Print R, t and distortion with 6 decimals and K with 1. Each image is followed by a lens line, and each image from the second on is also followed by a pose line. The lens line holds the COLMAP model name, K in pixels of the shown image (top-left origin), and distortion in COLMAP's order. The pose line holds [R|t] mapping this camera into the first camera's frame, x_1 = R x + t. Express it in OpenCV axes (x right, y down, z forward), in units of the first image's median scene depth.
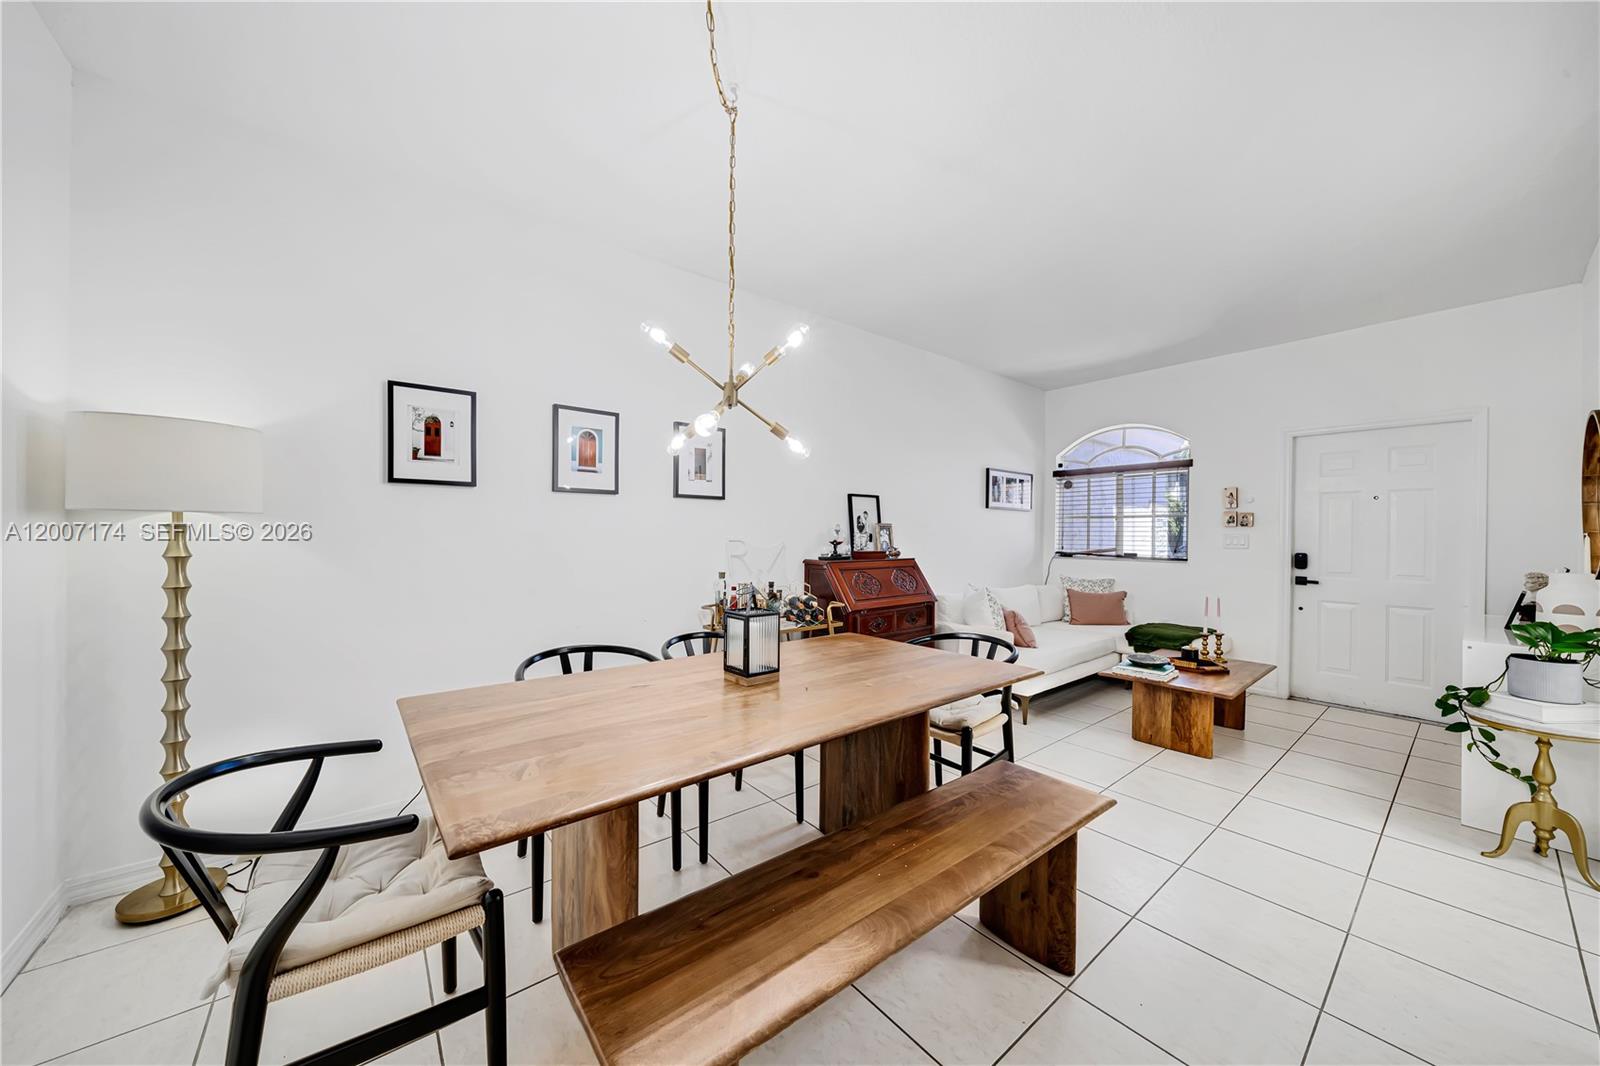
lens RADIAL K [[567.0, 0, 800.3], [0, 567.0, 541.5], [0, 0, 1]] dist [-0.000950, 0.000032]
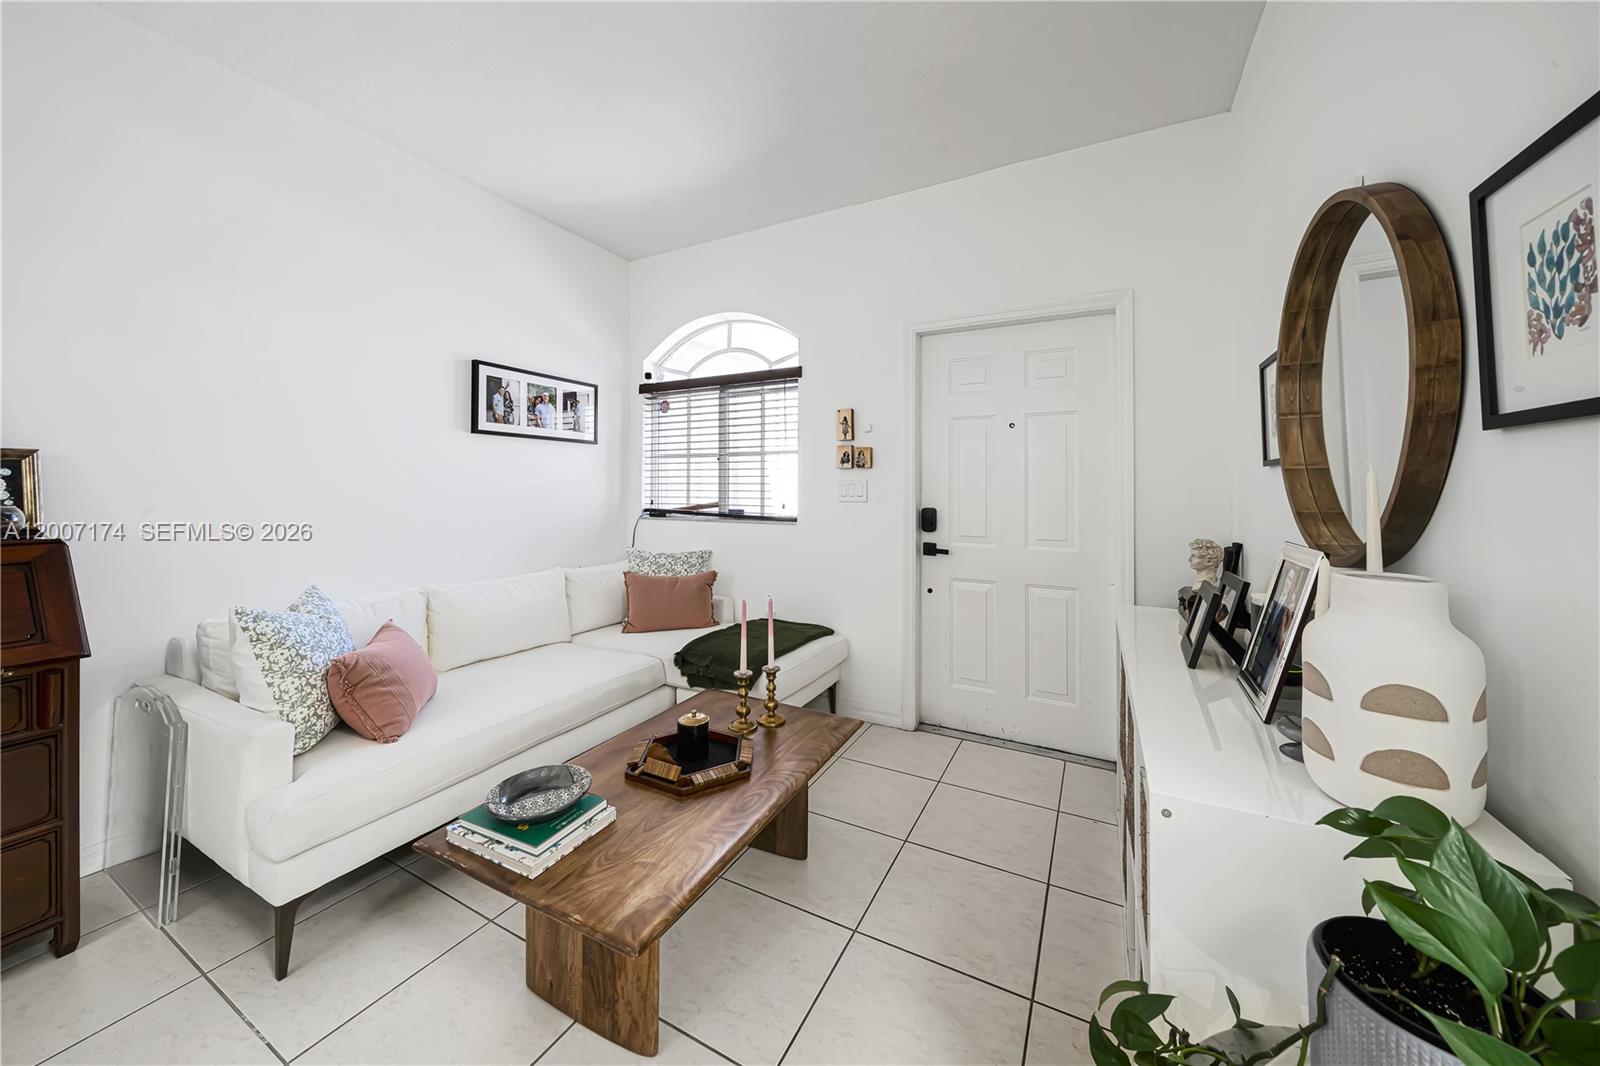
lens RADIAL K [[567.0, 0, 802.3], [0, 567.0, 485.8], [0, 0, 1]] dist [-0.000950, 0.000032]
pose [[0.924552, -0.002221, 0.381050, 0.414326], [0.007320, 0.999902, -0.011935, 0.001140], [-0.380986, 0.013824, 0.924477, 0.370016]]
